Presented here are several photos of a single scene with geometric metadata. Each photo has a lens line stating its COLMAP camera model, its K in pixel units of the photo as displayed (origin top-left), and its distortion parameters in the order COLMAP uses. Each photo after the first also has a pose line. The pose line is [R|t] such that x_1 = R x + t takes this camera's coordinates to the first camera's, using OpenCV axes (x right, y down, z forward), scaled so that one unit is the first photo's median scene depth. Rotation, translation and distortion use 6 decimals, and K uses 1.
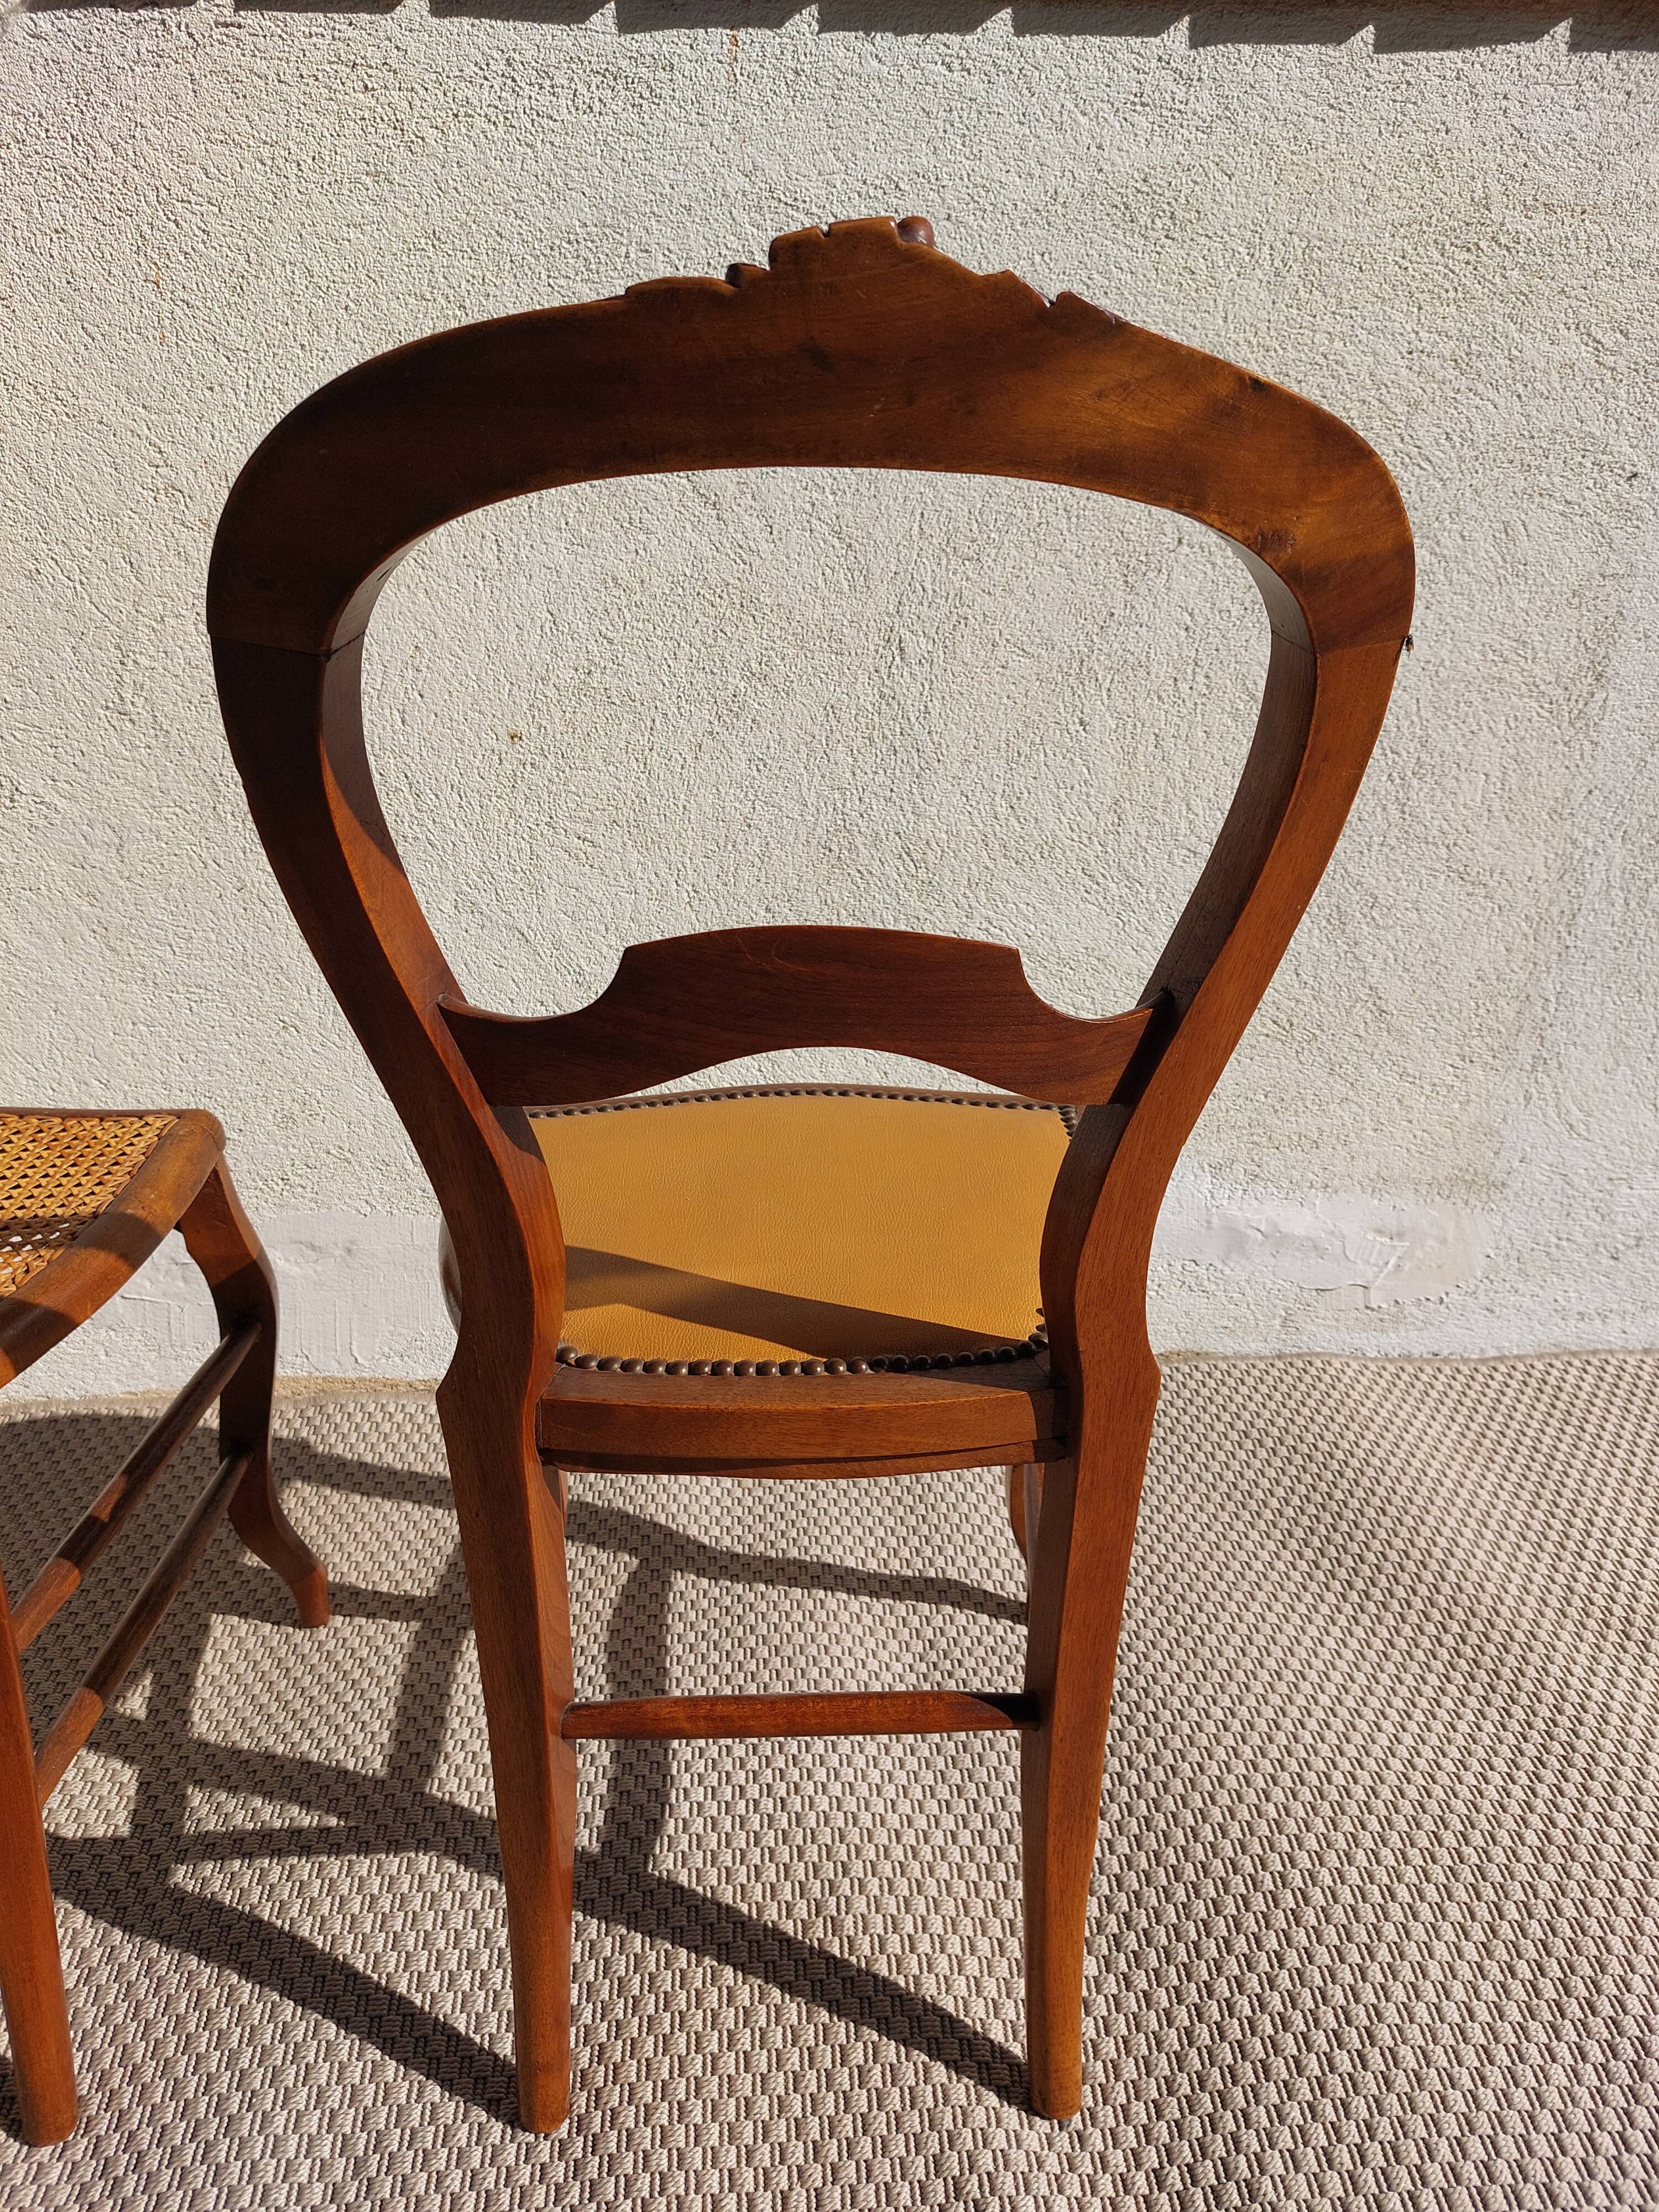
lens RADIAL K [[1619.0, 0, 849.9], [0, 1619.0, 1118.7], [0, 0, 1]] dist [0.049848, -0.057042]
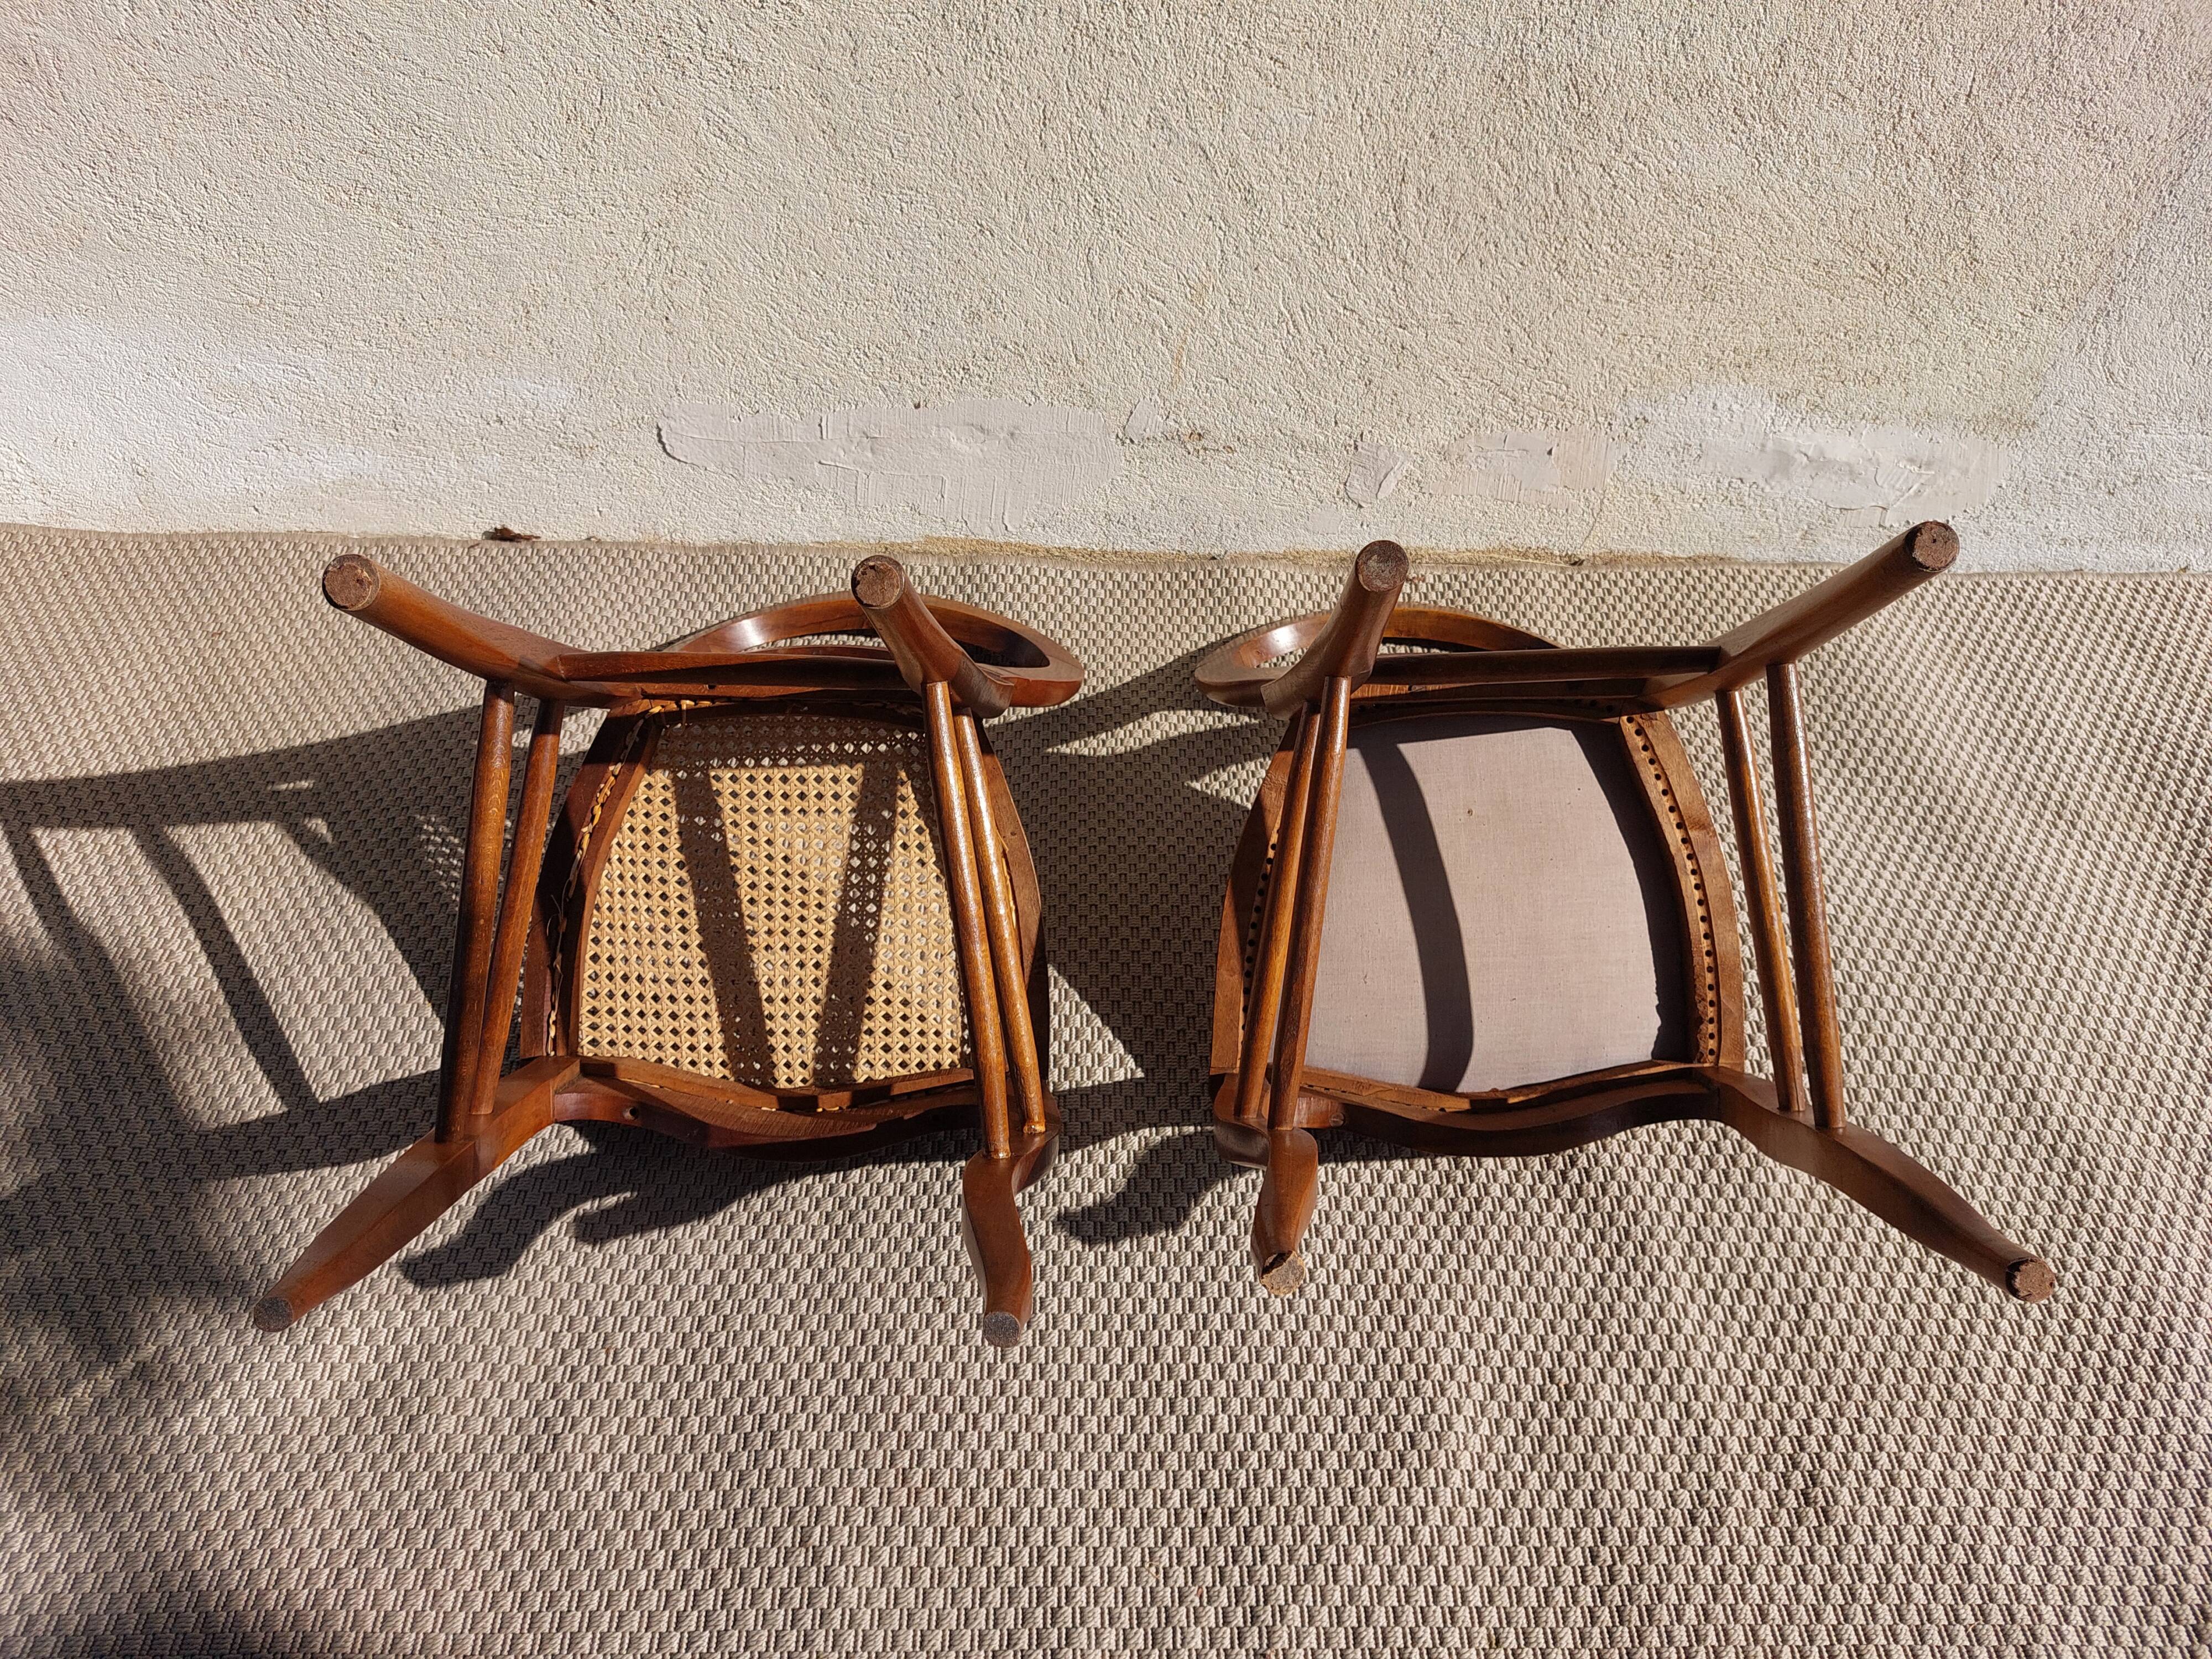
lens RADIAL K [[1619.0, 0, 1097.3], [0, 1619.0, 874.7], [0, 0, 1]] dist [0.049848, -0.057042]
pose [[0.998045, 0.060550, -0.015475, -0.241330], [-0.049600, 0.918070, 0.393303, -0.101000], [0.038021, -0.391767, 0.919279, -0.207050]]
